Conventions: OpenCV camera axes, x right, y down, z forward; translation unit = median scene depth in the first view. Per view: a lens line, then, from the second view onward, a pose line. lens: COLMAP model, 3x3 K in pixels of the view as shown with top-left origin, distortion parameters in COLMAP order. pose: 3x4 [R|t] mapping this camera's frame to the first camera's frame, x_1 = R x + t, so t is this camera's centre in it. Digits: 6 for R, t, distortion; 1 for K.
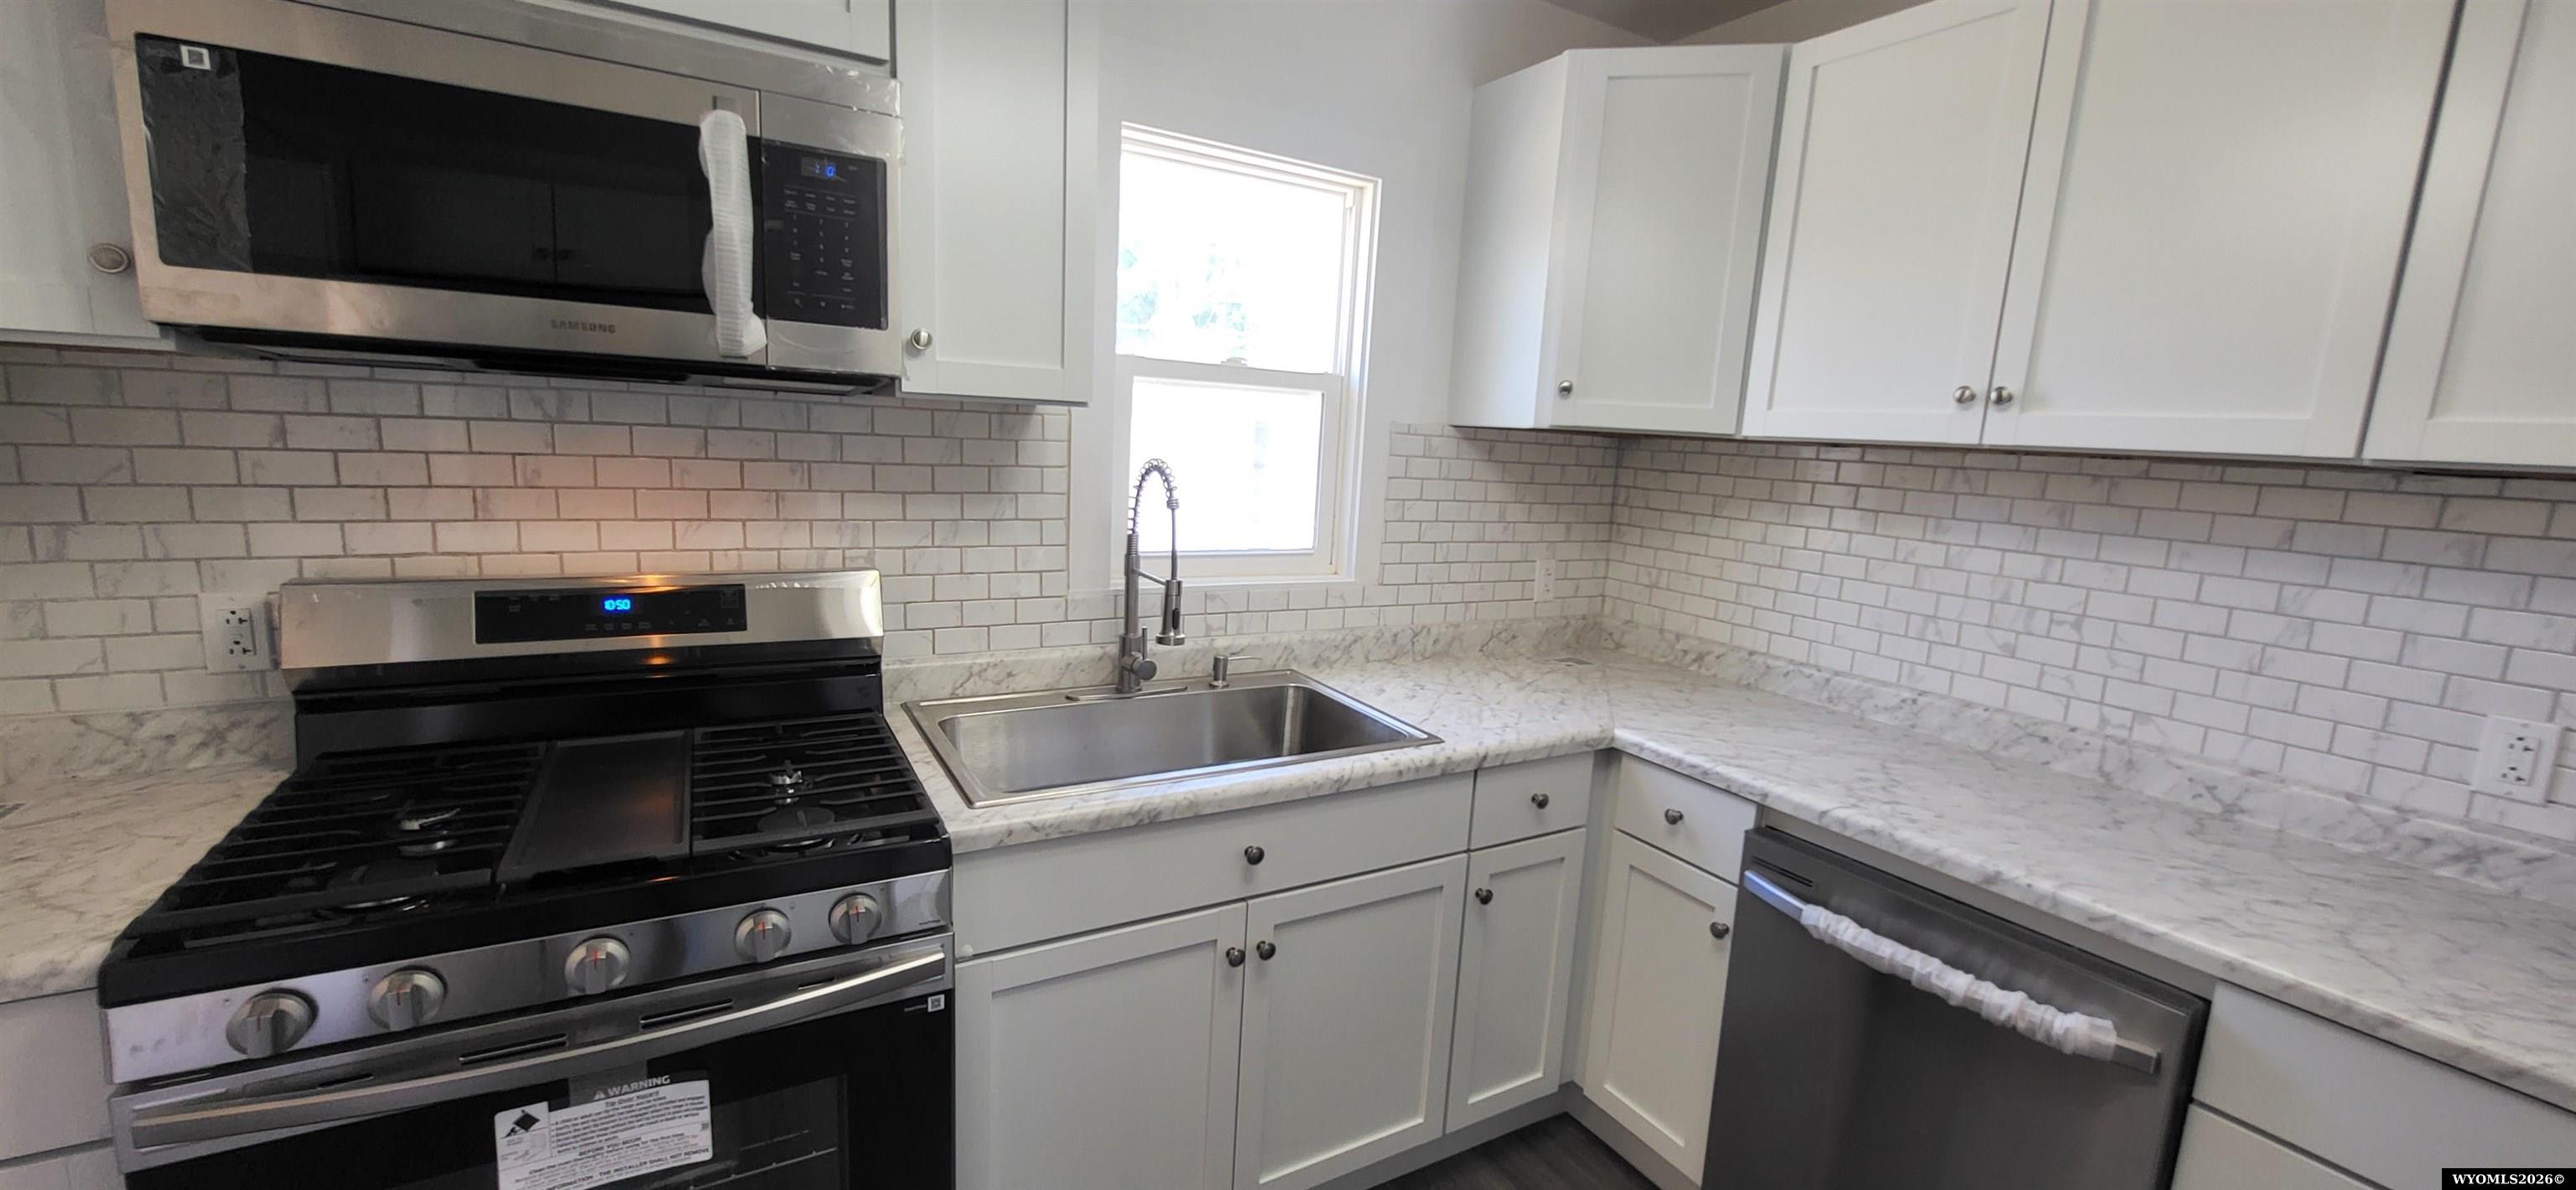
lens RADIAL K [[1013.1, 0, 1305.6], [0, 1013.1, 605.2], [0, 0, 1]] dist [-0.001346, -0.000316]
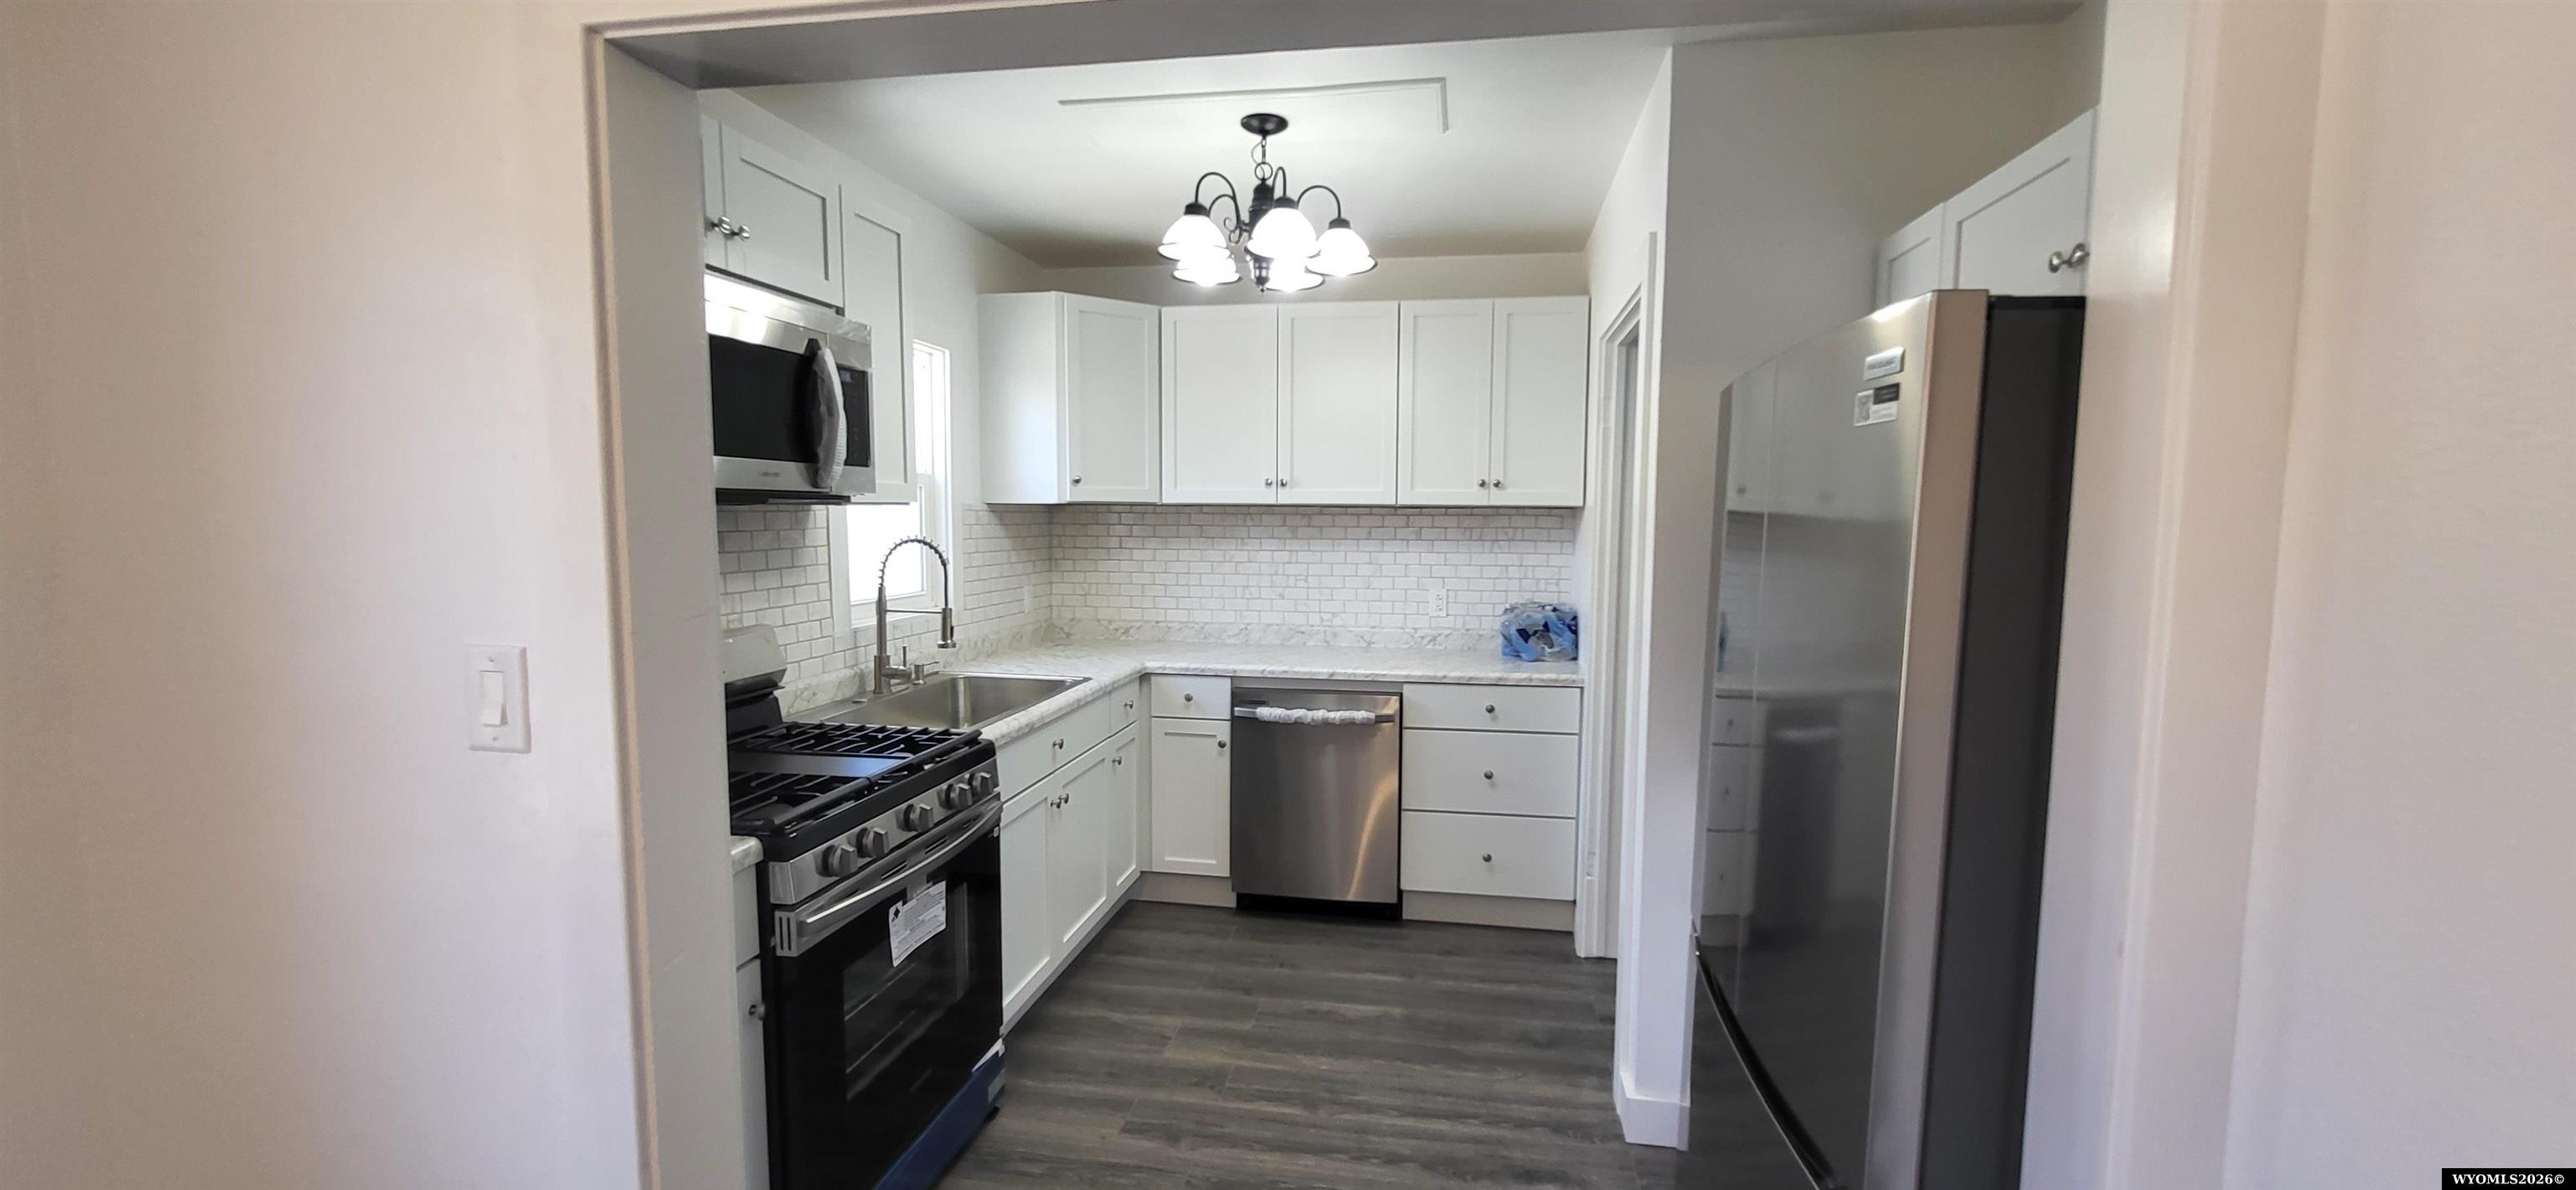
lens RADIAL K [[1013.1, 0, 1311.7], [0, 1013.1, 608.1], [0, 0, 1]] dist [-0.001346, -0.000316]
pose [[0.638232, -0.122591, 0.760021, -1.098492], [0.157757, 0.987116, 0.026743, 0.026661], [-0.753507, 0.102830, 0.649348, -0.545716]]
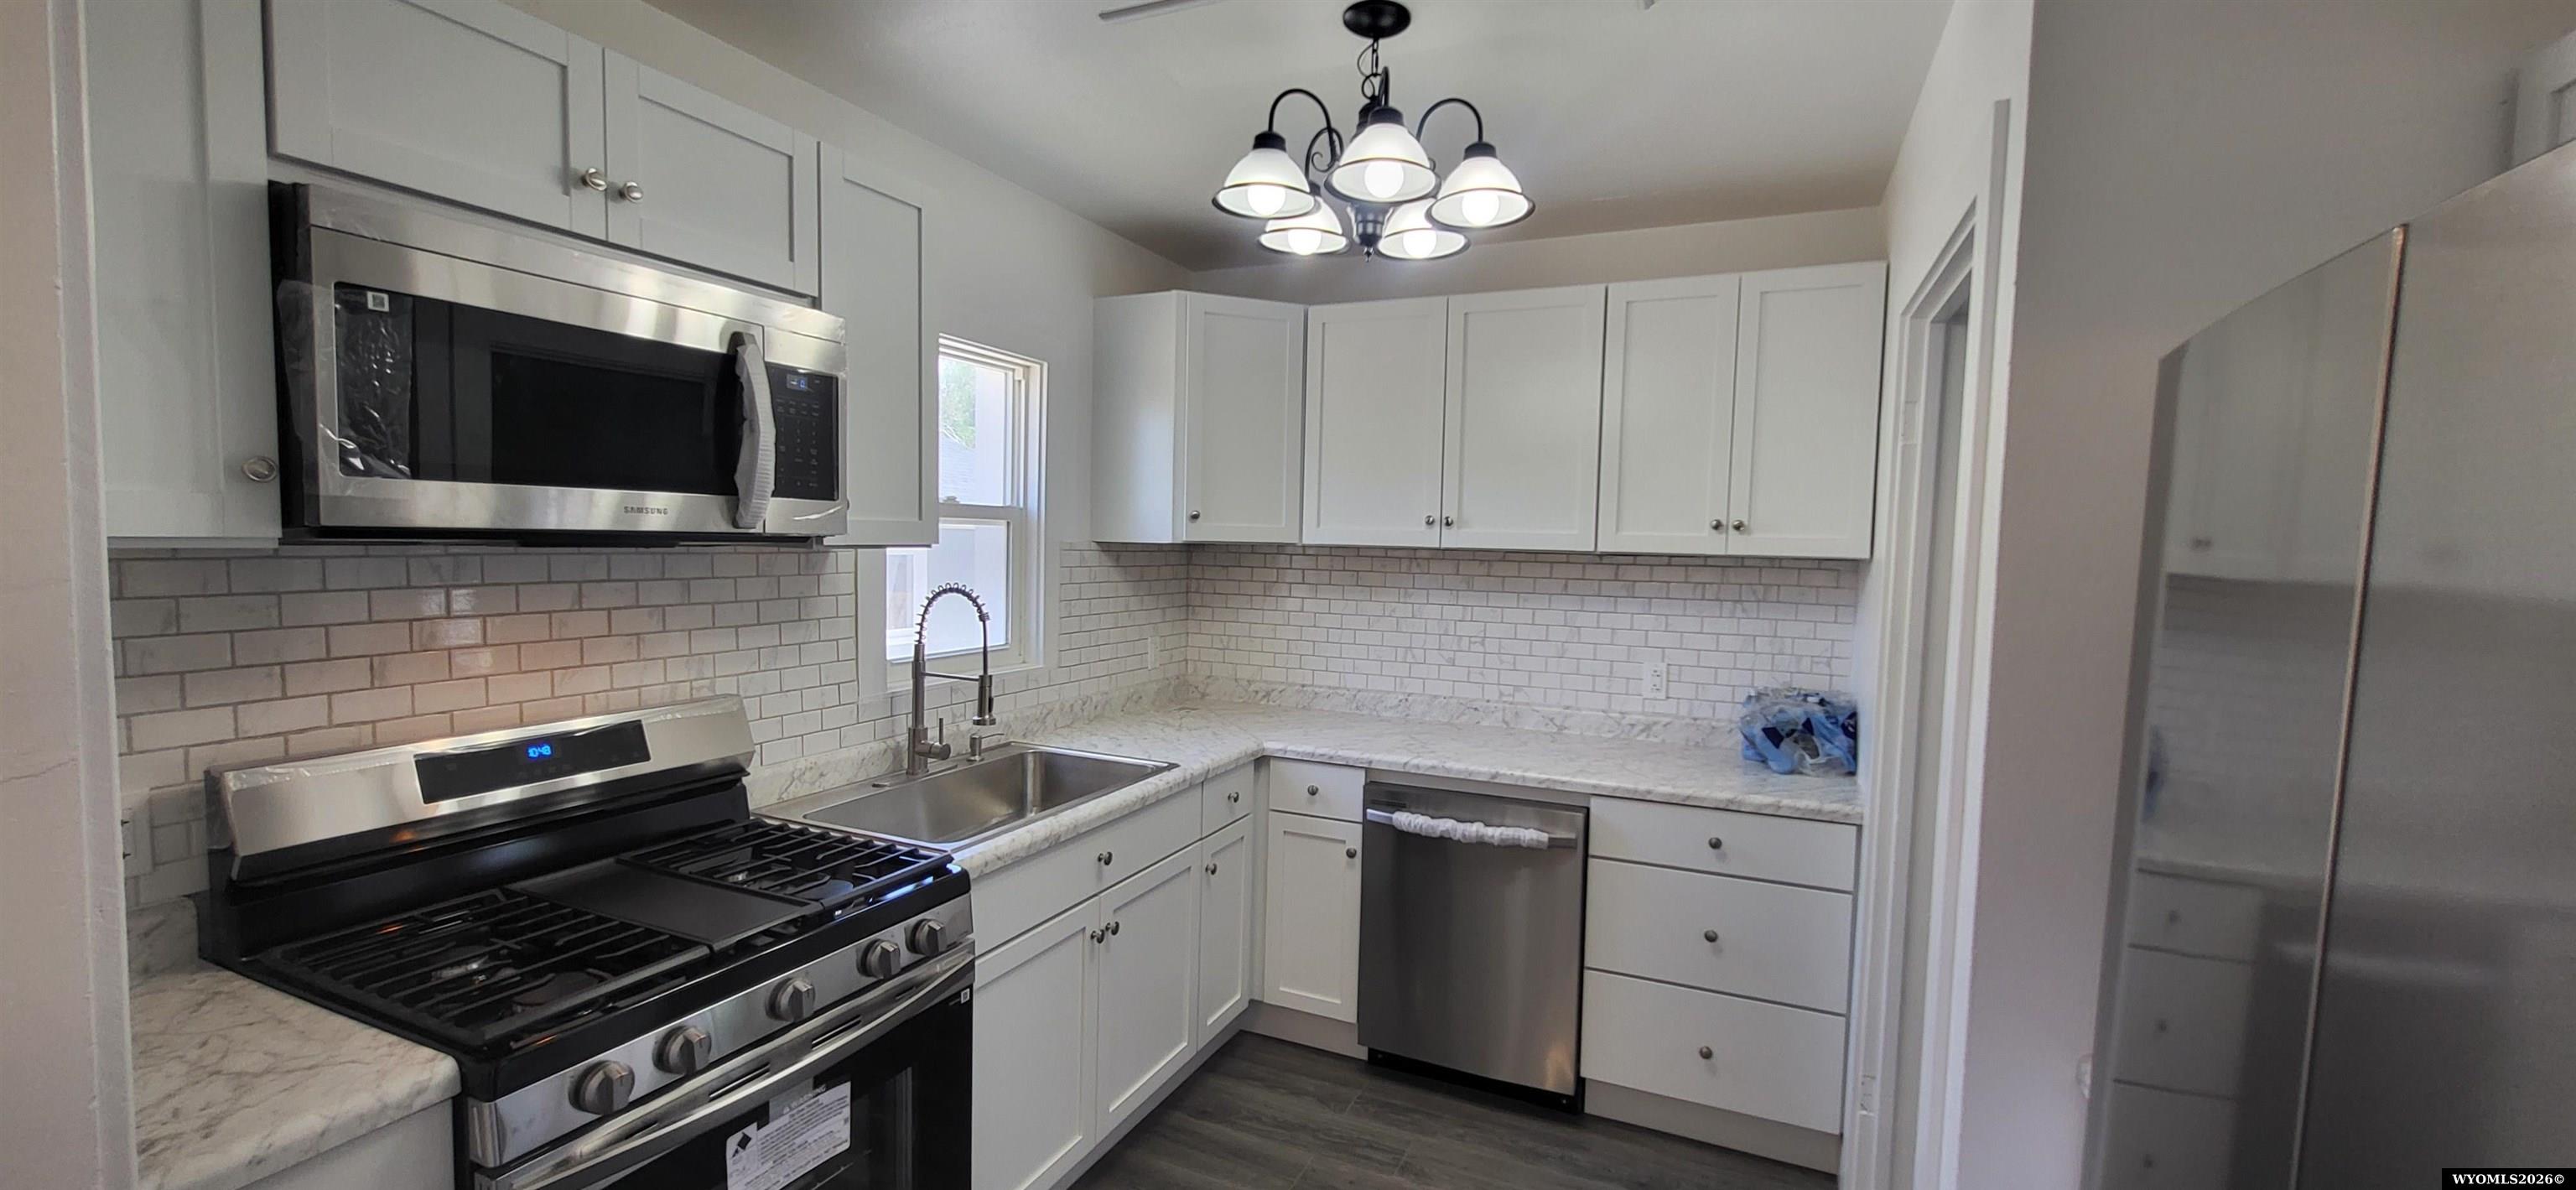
lens RADIAL K [[1013.1, 0, 1308.2], [0, 1013.1, 607.7], [0, 0, 1]] dist [-0.001346, -0.000316]
pose [[0.812636, -0.076125, 0.577778, -0.598598], [0.120456, 0.991963, -0.038723, -0.011351], [-0.570187, 0.101064, 0.815275, -0.339674]]
